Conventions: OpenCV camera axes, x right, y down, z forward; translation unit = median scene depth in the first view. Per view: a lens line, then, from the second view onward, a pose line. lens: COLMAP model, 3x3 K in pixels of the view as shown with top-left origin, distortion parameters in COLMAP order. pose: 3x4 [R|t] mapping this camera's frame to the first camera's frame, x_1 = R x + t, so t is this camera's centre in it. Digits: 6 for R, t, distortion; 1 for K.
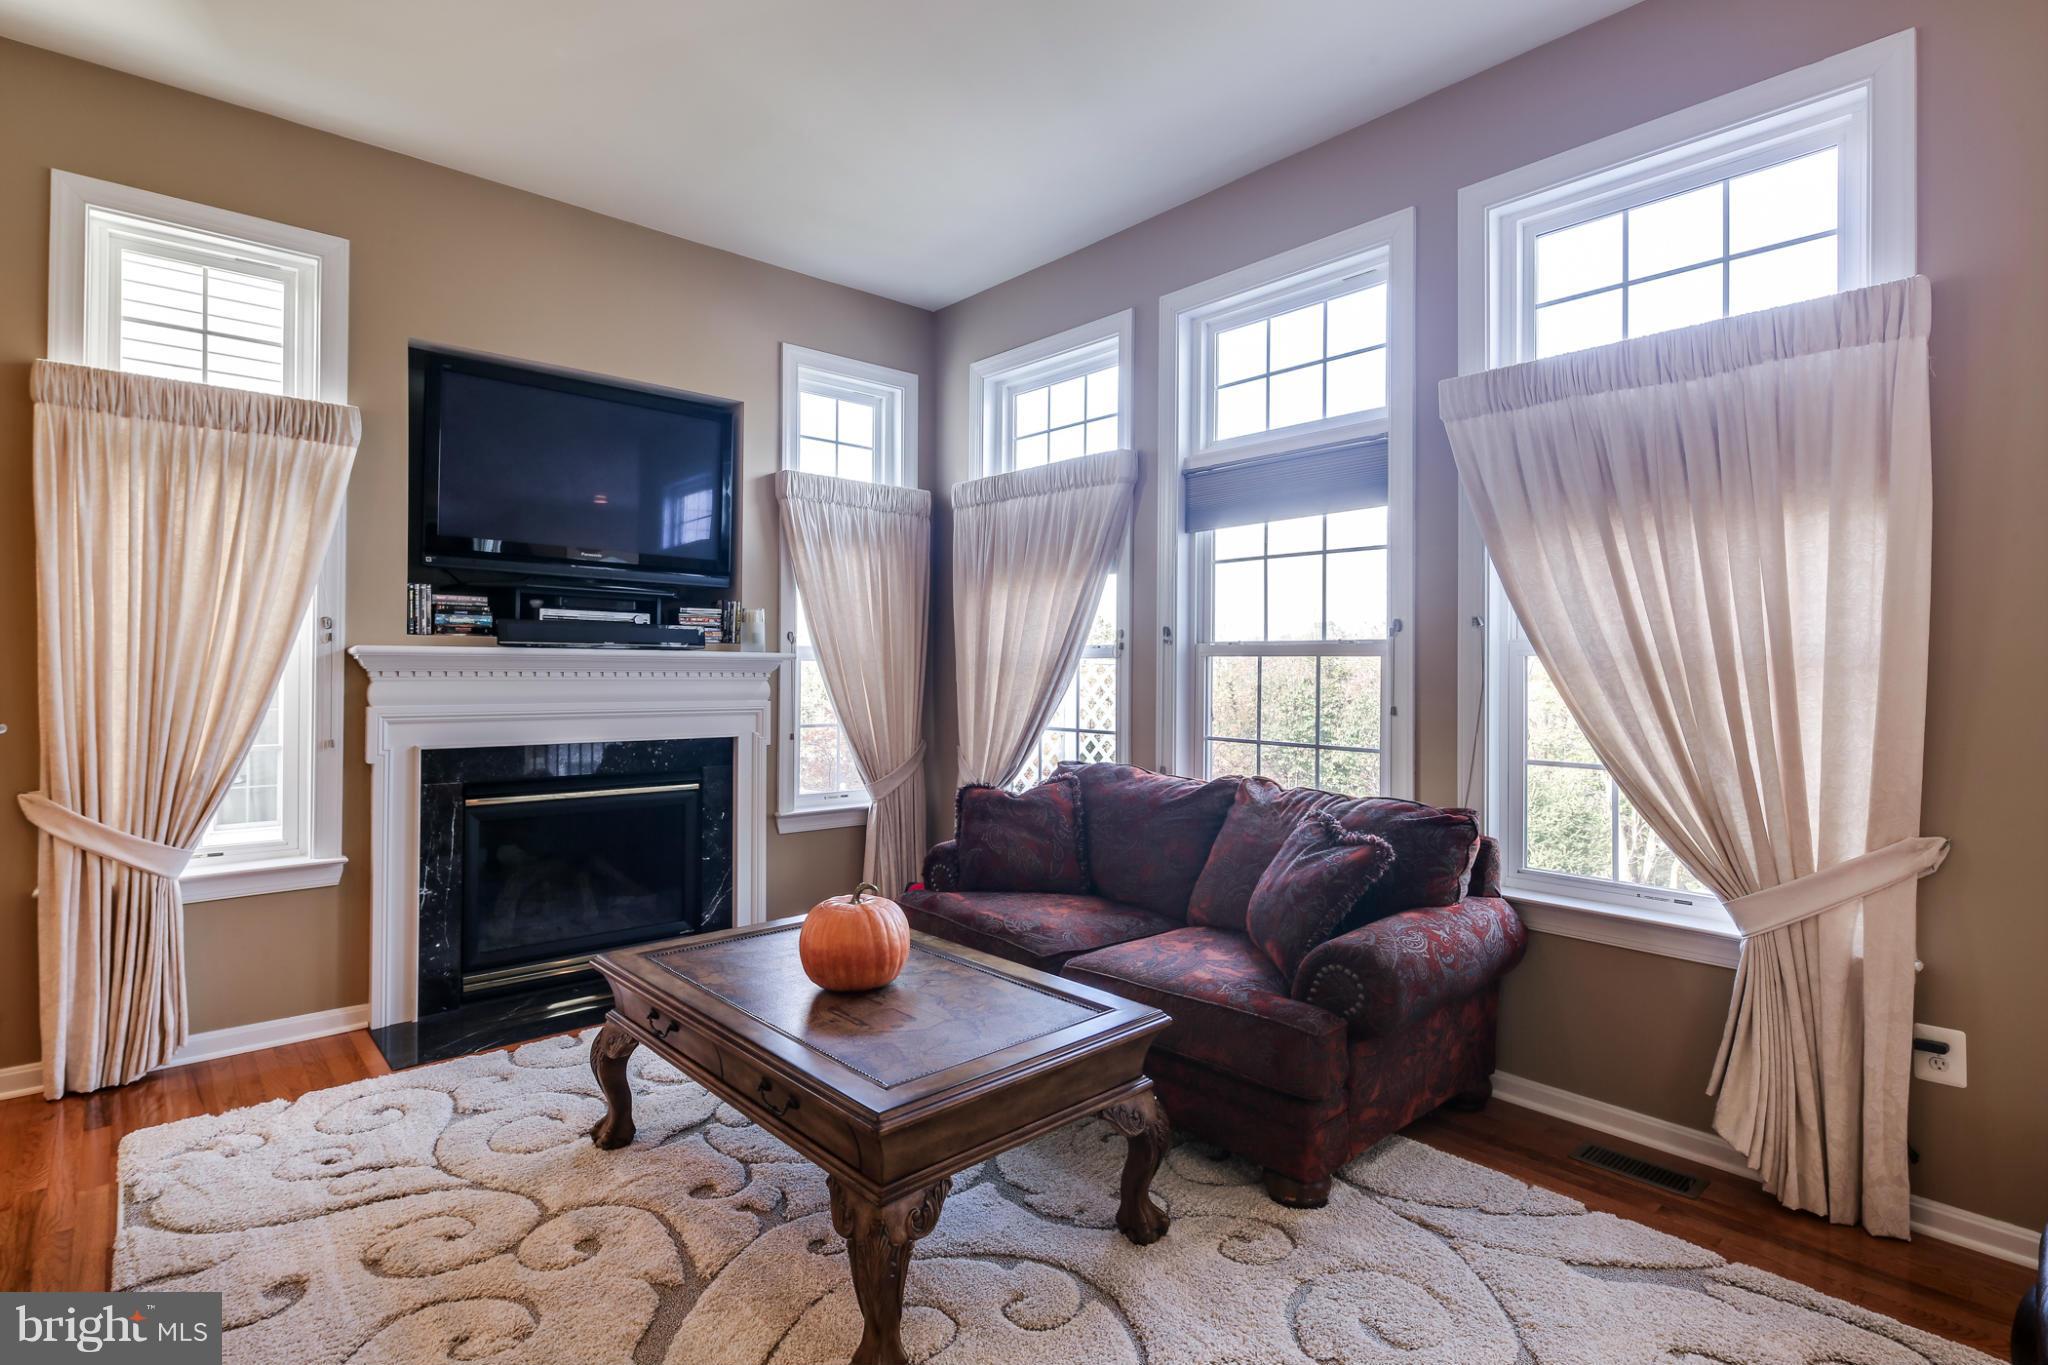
lens RADIAL K [[1012.3, 0, 1033.1], [0, 1012.3, 656.5], [0, 0, 1]] dist [0.002603, -0.000429]
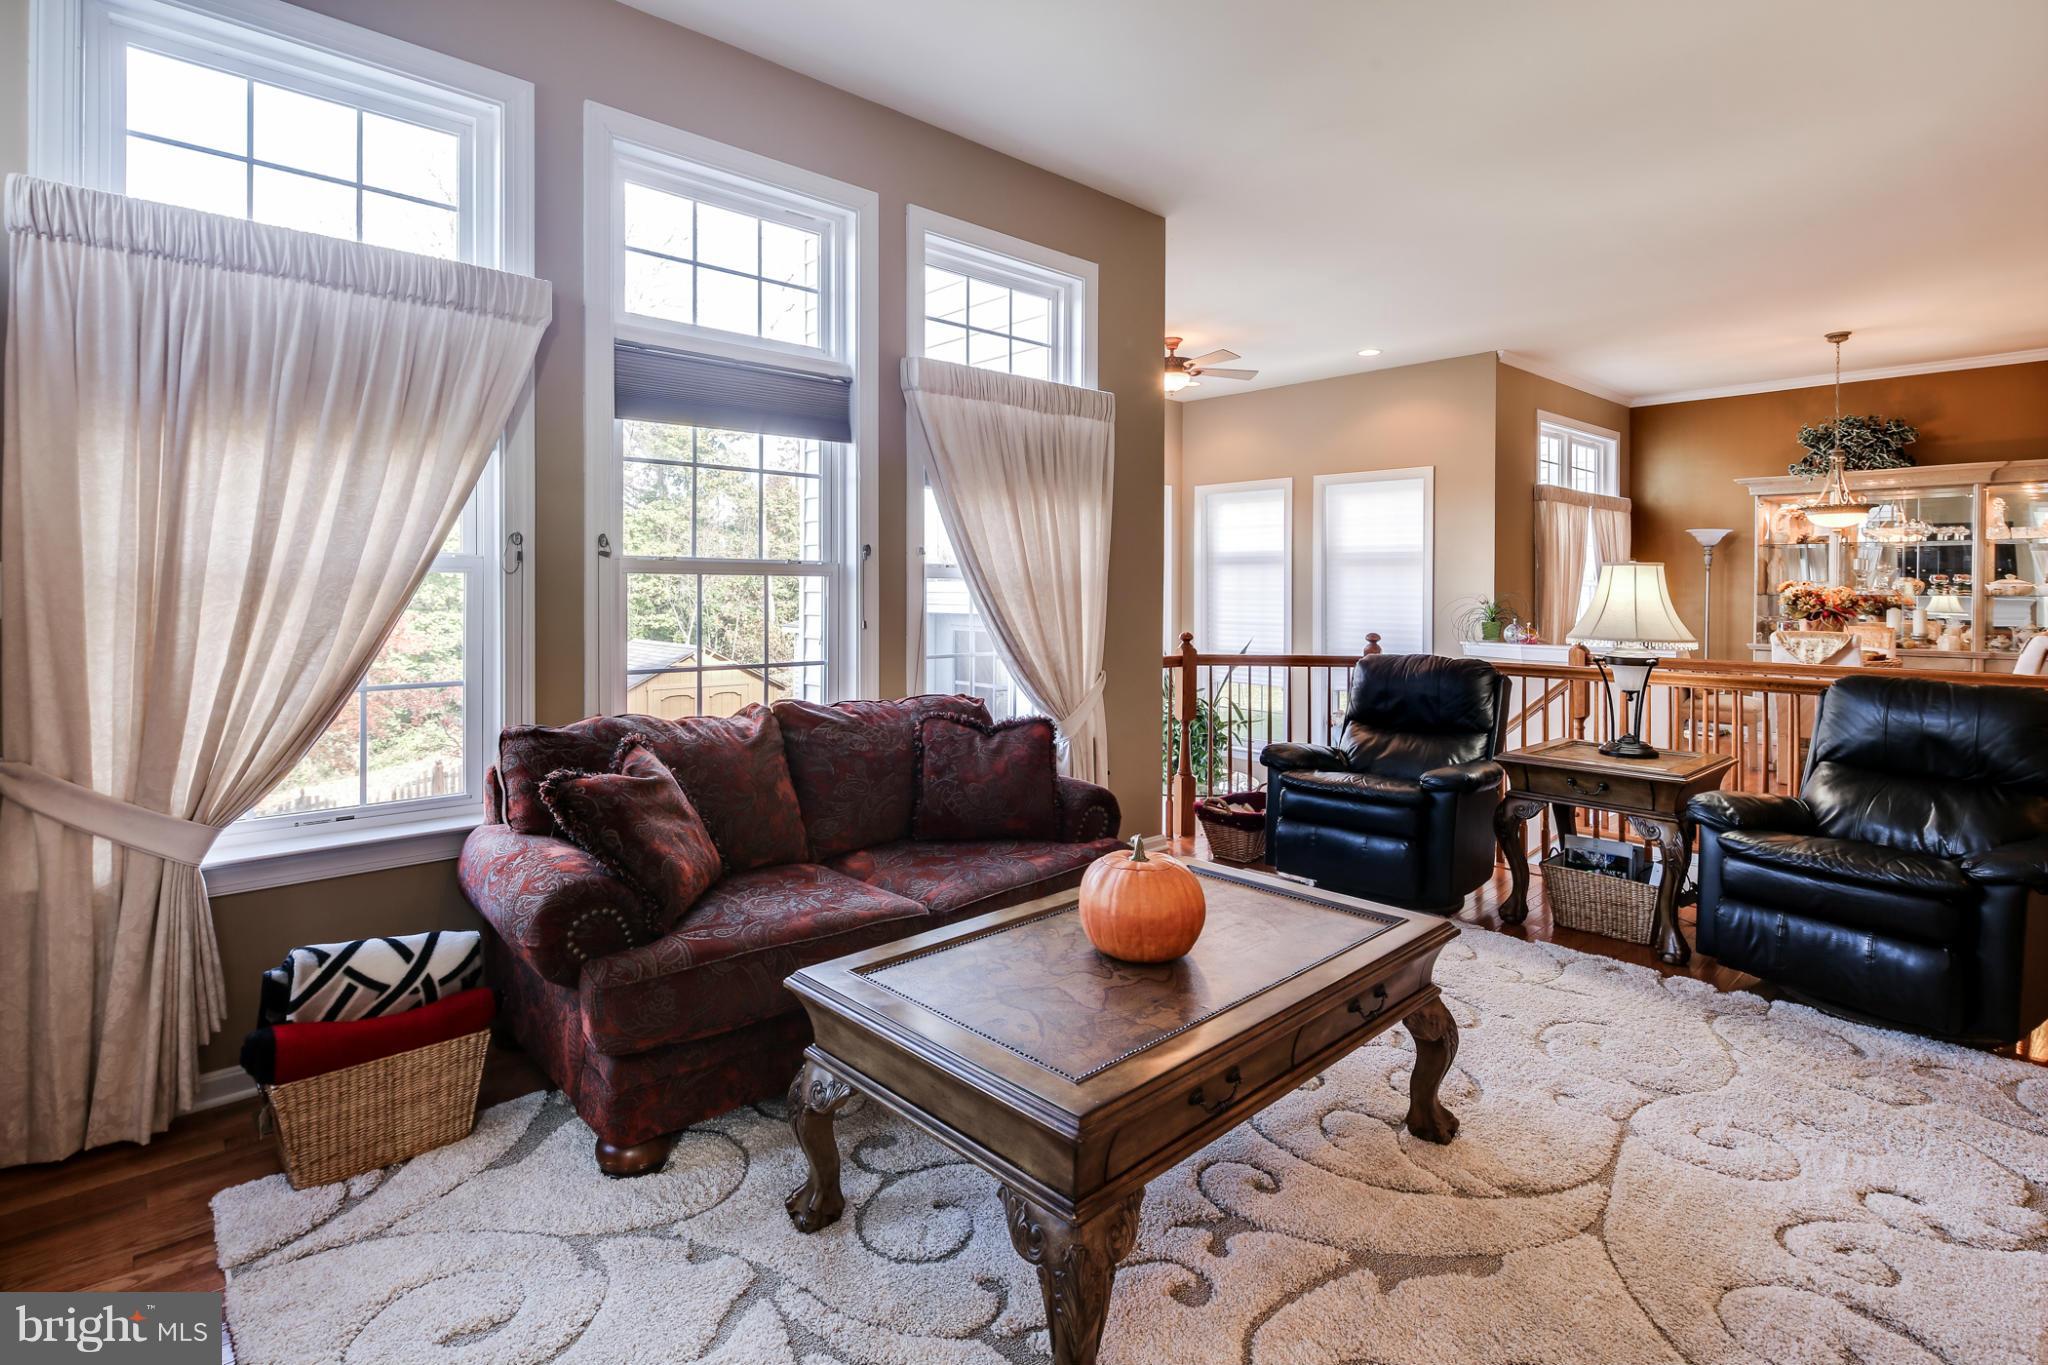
lens RADIAL K [[1012.3, 0, 1020.0], [0, 1012.3, 587.4], [0, 0, 1]] dist [0.002603, -0.000429]
pose [[-0.022182, 0.001955, 0.999752, -0.749135], [-0.008980, 0.999957, -0.002154, 0.010744], [-0.999714, -0.009025, -0.022164, 0.807798]]
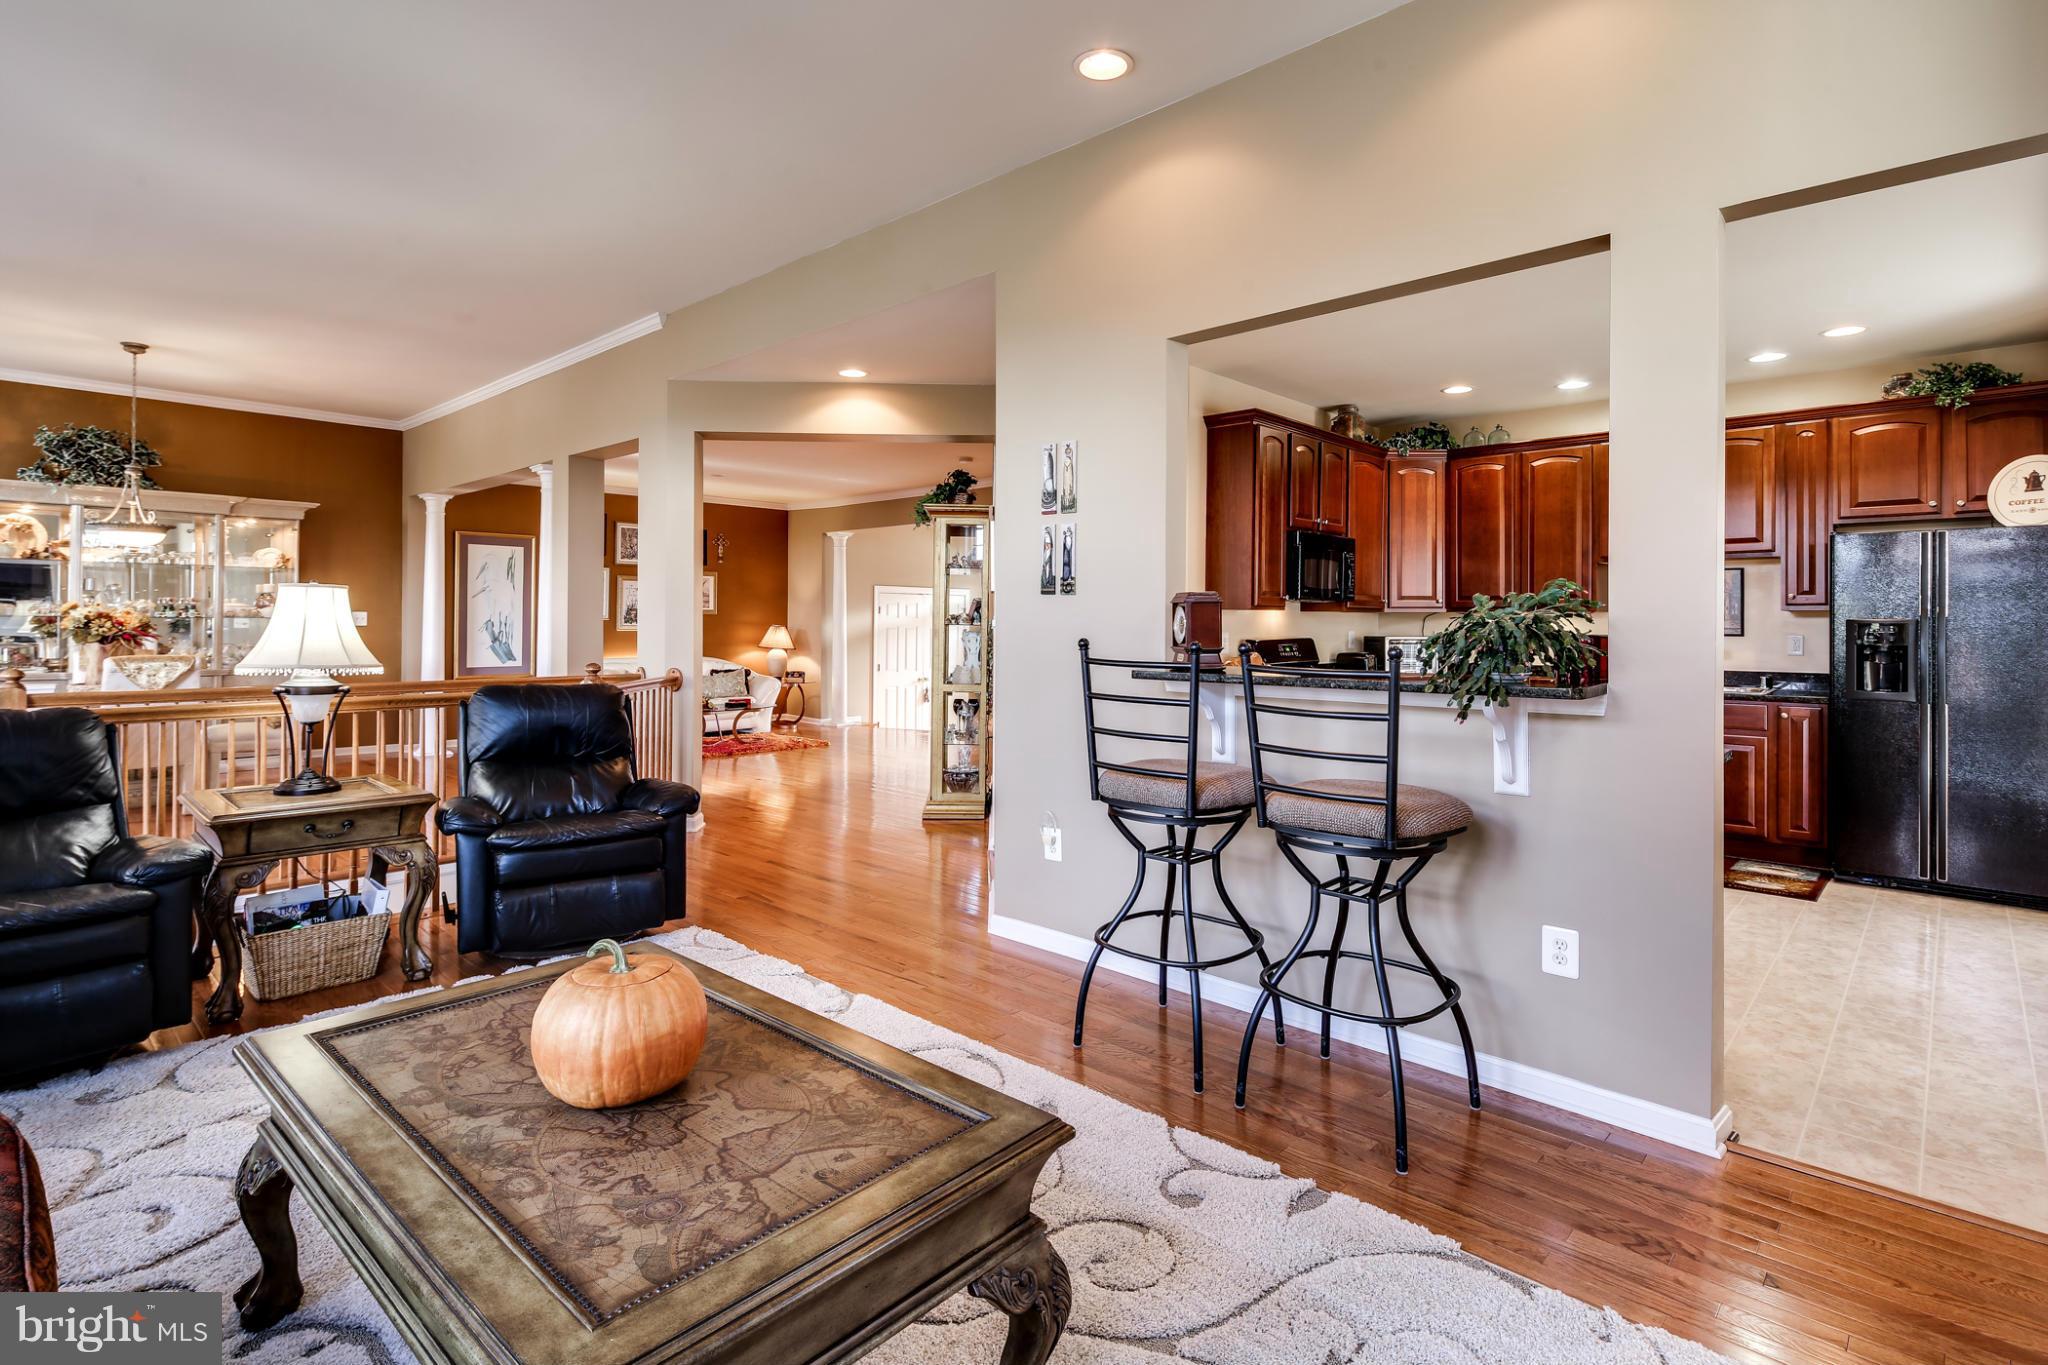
lens RADIAL K [[1012.3, 0, 1015.6], [0, 1012.3, 623.6], [0, 0, 1]] dist [0.002603, -0.000429]
pose [[-0.993873, -0.005563, -0.110386, -0.210236], [-0.005488, 0.999984, -0.000981, 0.011753], [0.110390, -0.000369, -0.993888, 1.258415]]
